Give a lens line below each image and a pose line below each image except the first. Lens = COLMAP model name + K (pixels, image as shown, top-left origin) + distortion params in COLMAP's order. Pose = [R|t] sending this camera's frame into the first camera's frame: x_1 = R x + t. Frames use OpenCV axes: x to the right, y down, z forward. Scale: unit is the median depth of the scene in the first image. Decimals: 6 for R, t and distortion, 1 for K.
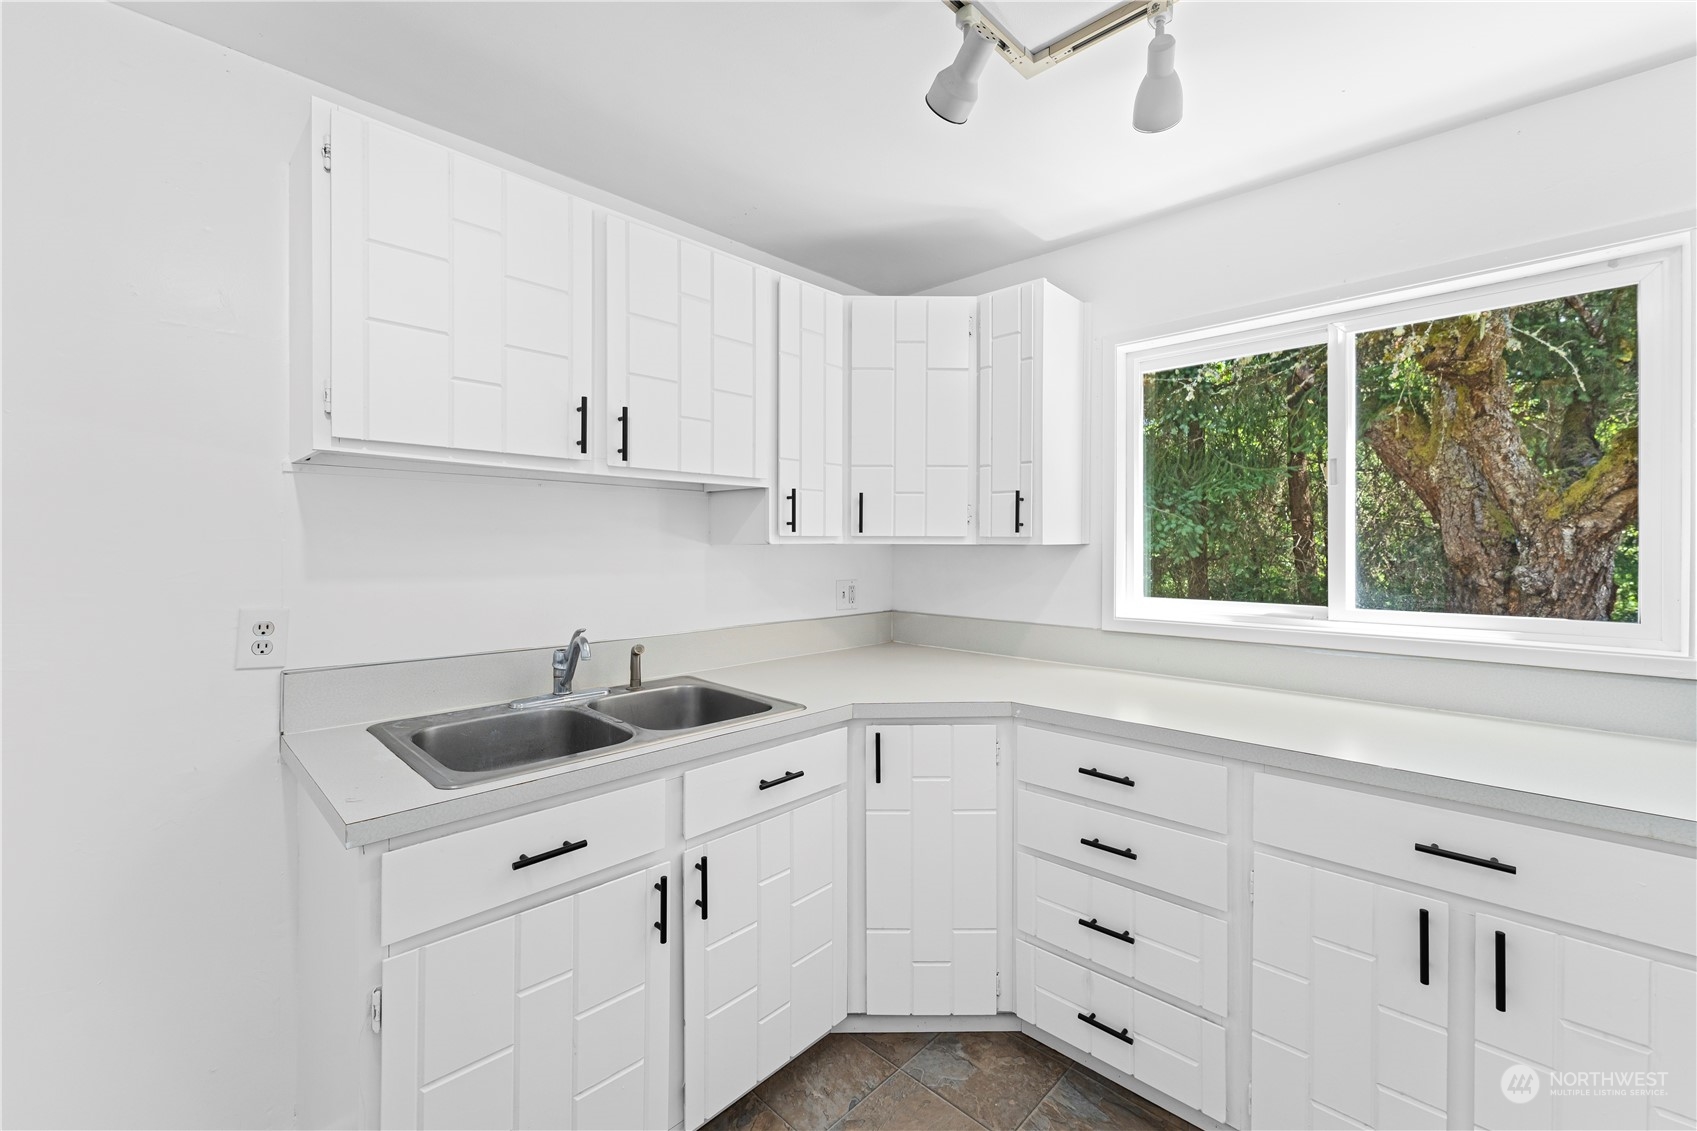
lens RADIAL K [[691.7, 0, 839.9], [0, 691.7, 547.9], [0, 0, 1]] dist [0.000437, 0.000121]
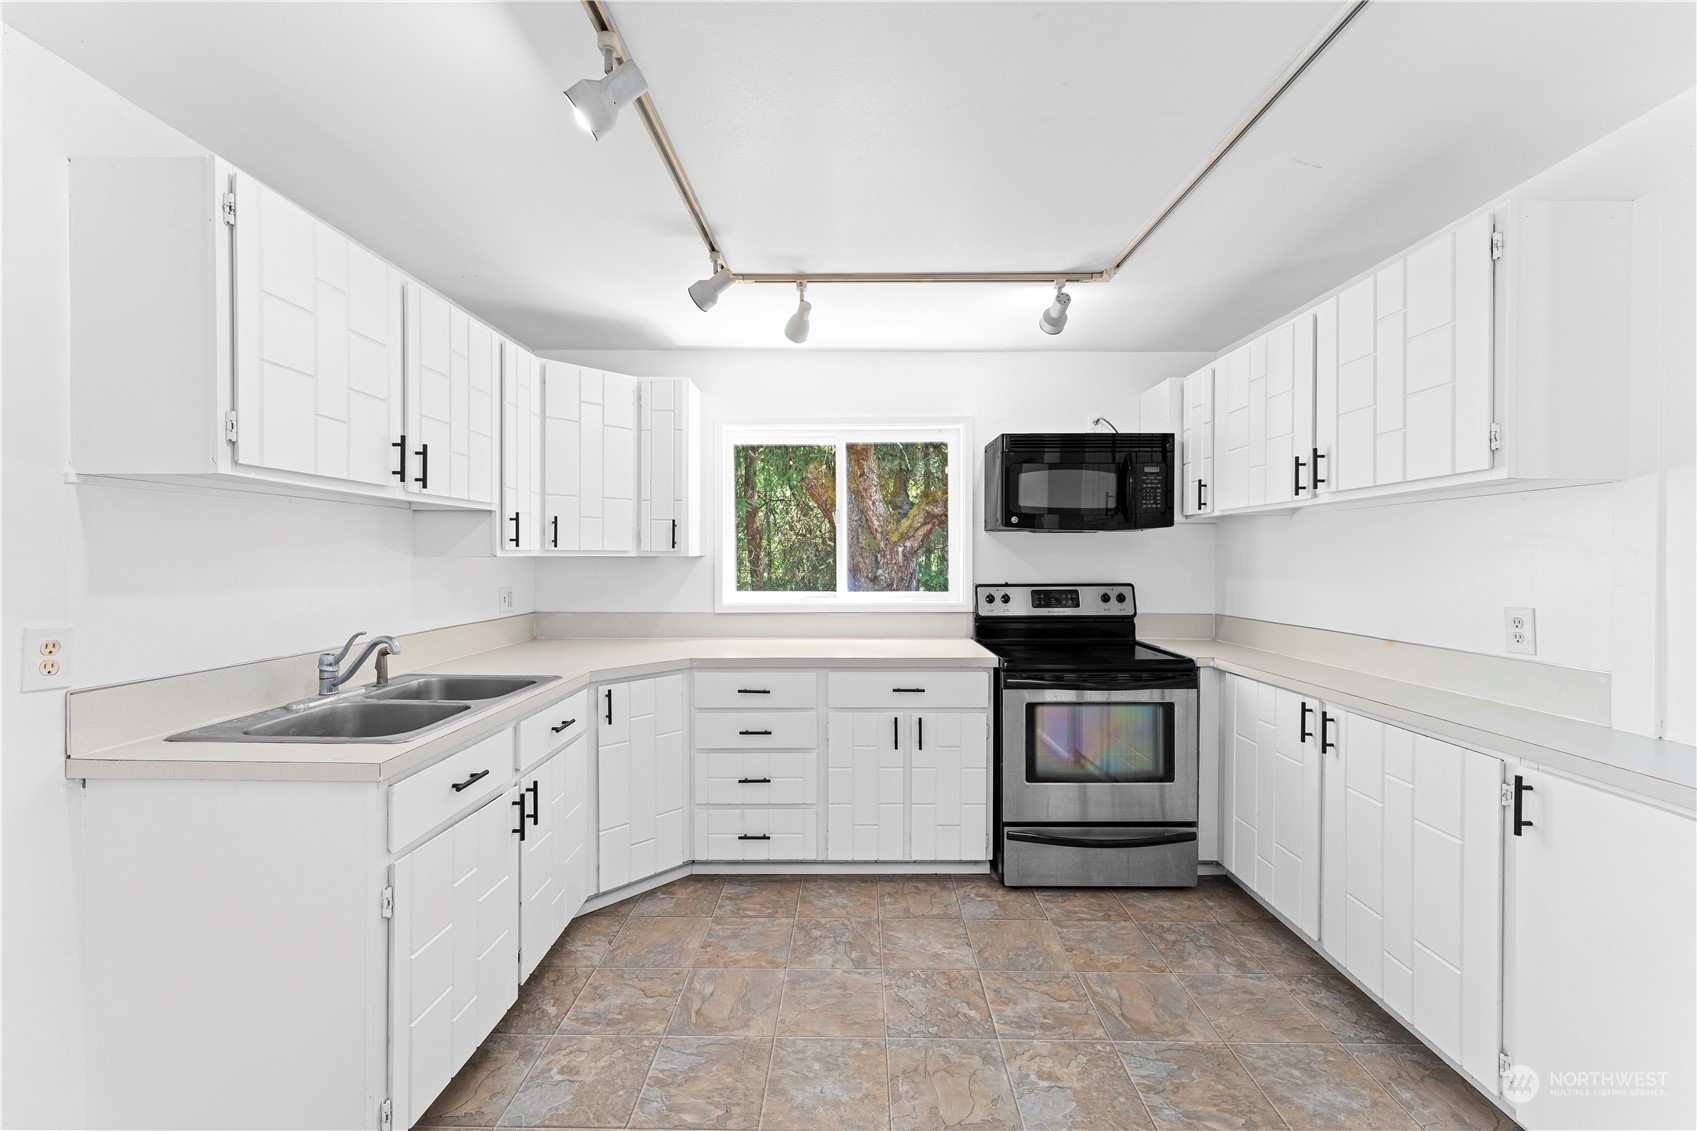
lens RADIAL K [[680.0, 0, 847.3], [0, 680.0, 562.6], [0, 0, 1]] dist [-0.001325, 0.000055]
pose [[0.724887, -0.009008, 0.688809, -0.477939], [0.004892, 0.999957, 0.007929, -0.001377], [-0.688851, -0.002378, 0.724899, -0.301210]]
